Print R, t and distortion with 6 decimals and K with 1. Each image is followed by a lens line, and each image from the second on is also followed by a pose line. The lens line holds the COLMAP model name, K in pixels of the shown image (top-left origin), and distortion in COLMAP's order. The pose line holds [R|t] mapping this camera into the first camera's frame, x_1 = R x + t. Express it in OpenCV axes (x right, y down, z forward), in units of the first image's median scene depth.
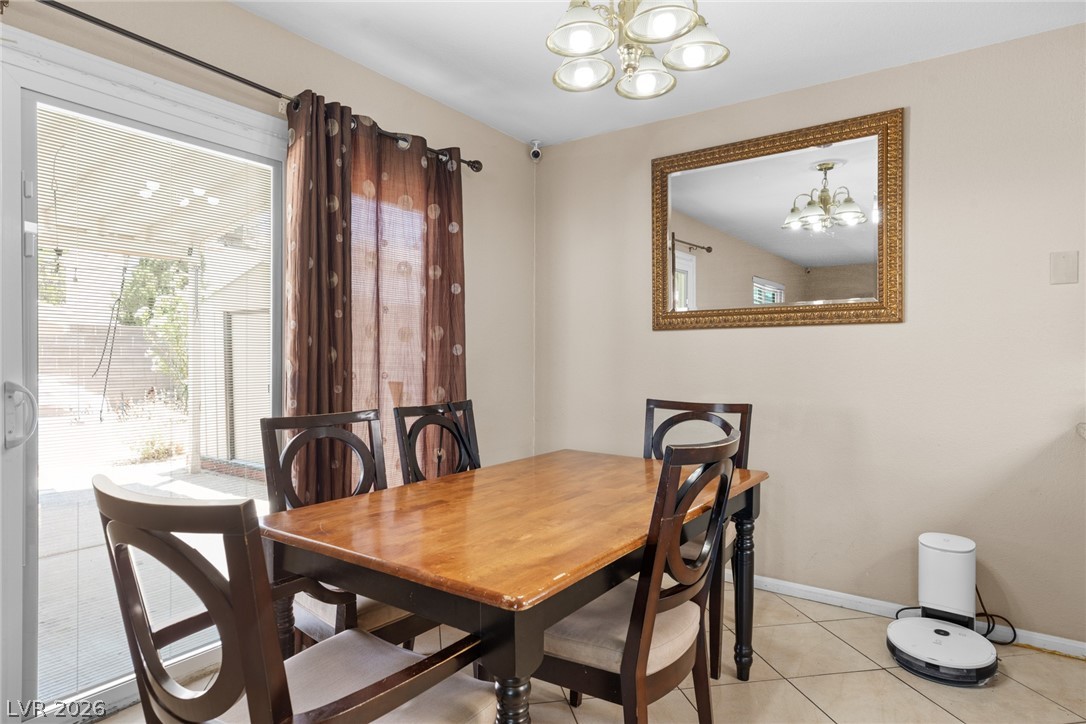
lens RADIAL K [[616.6, 0, 543.0], [0, 616.6, 362.0], [0, 0, 1]] dist [0.000600, -0.000004]
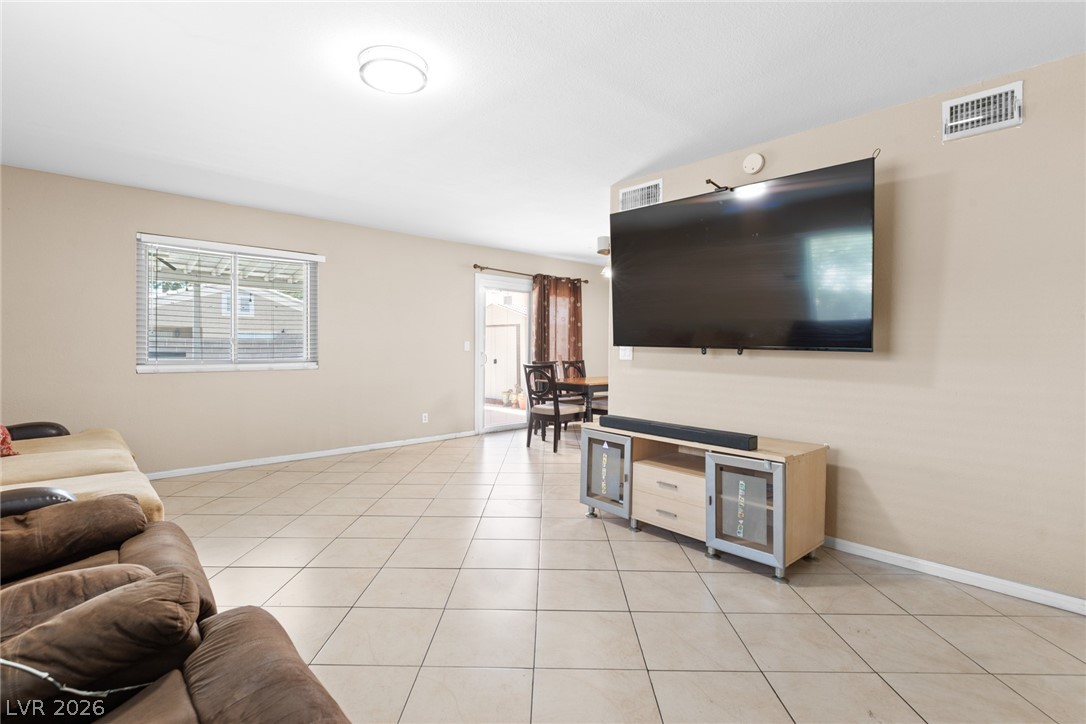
lens RADIAL K [[520.5, 0, 543.7], [0, 520.5, 351.6], [0, 0, 1]] dist [-0.003272, 0.000214]
pose [[0.979191, 0.005414, -0.202867, 0.240102], [-0.006389, 0.999971, -0.004151, 0.030845], [0.202838, 0.005361, 0.979198, -1.781963]]
